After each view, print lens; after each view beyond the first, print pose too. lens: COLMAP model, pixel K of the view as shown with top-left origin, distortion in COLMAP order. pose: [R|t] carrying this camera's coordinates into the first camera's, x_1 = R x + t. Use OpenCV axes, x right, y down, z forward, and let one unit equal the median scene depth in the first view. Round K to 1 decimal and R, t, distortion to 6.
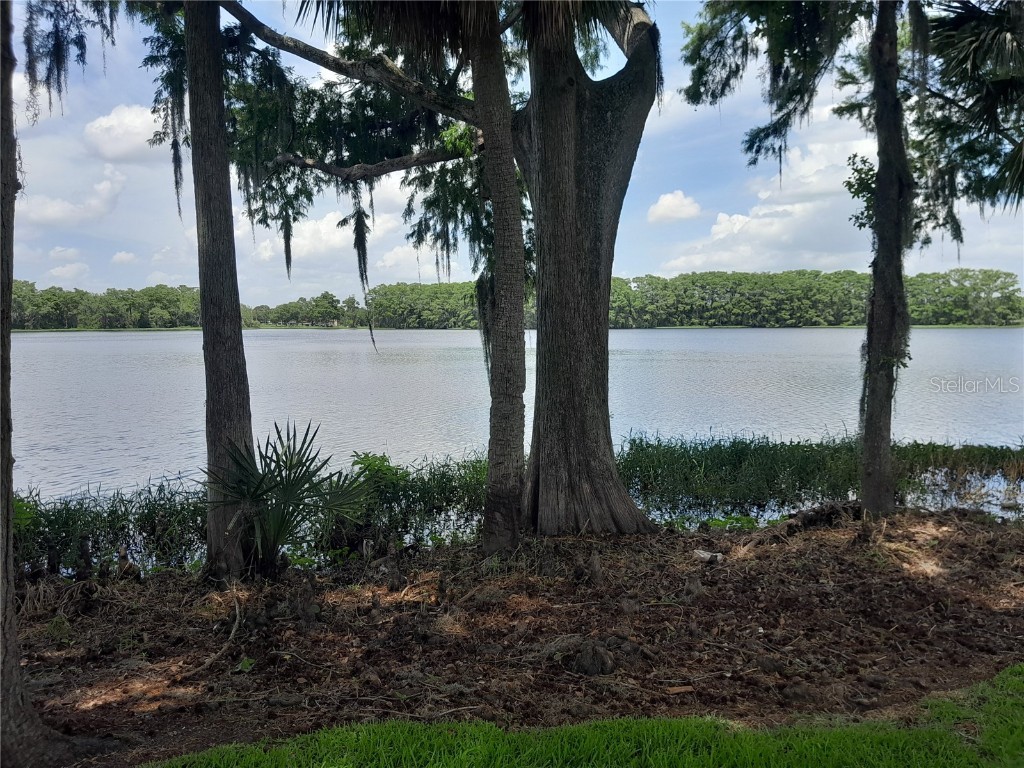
lens RADIAL K [[800.1, 0, 512.9], [0, 800.1, 382.1], [0, 0, 1]] dist [-0.001365, -0.005910]
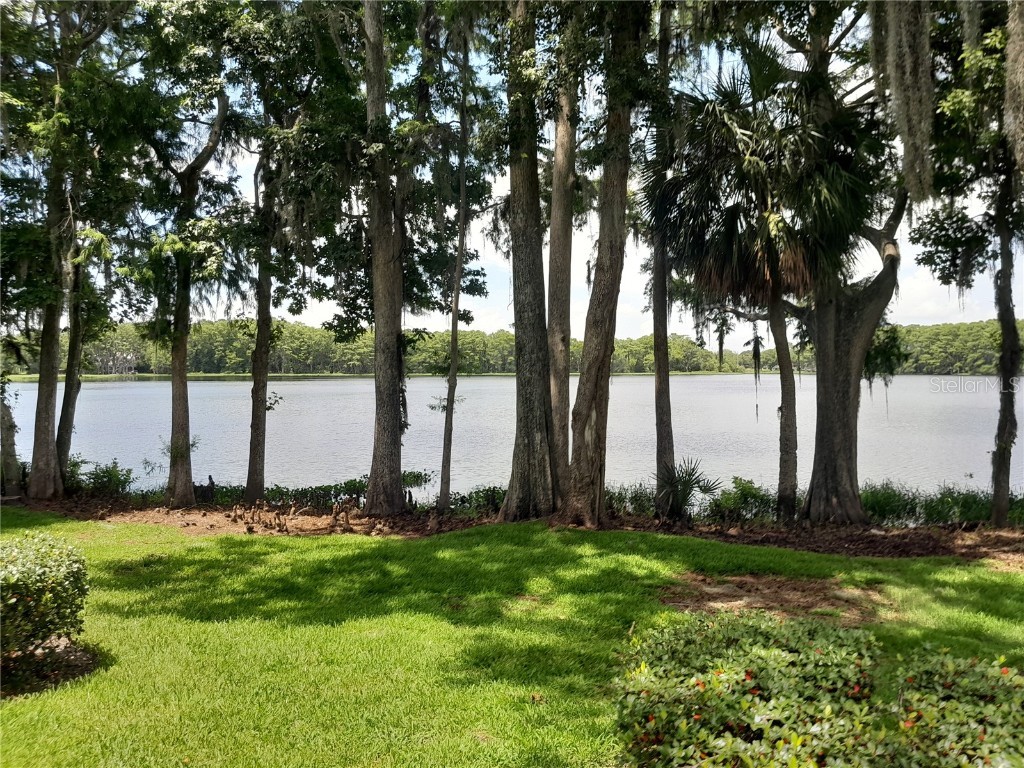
lens RADIAL K [[800.1, 0, 512.0], [0, 800.1, 382.3], [0, 0, 1]] dist [-0.001365, -0.005910]
pose [[0.831394, 0.011379, -0.555567, 0.255950], [-0.041363, 0.998284, -0.041453, -0.022553], [0.554142, 0.057444, 0.830438, -0.547439]]
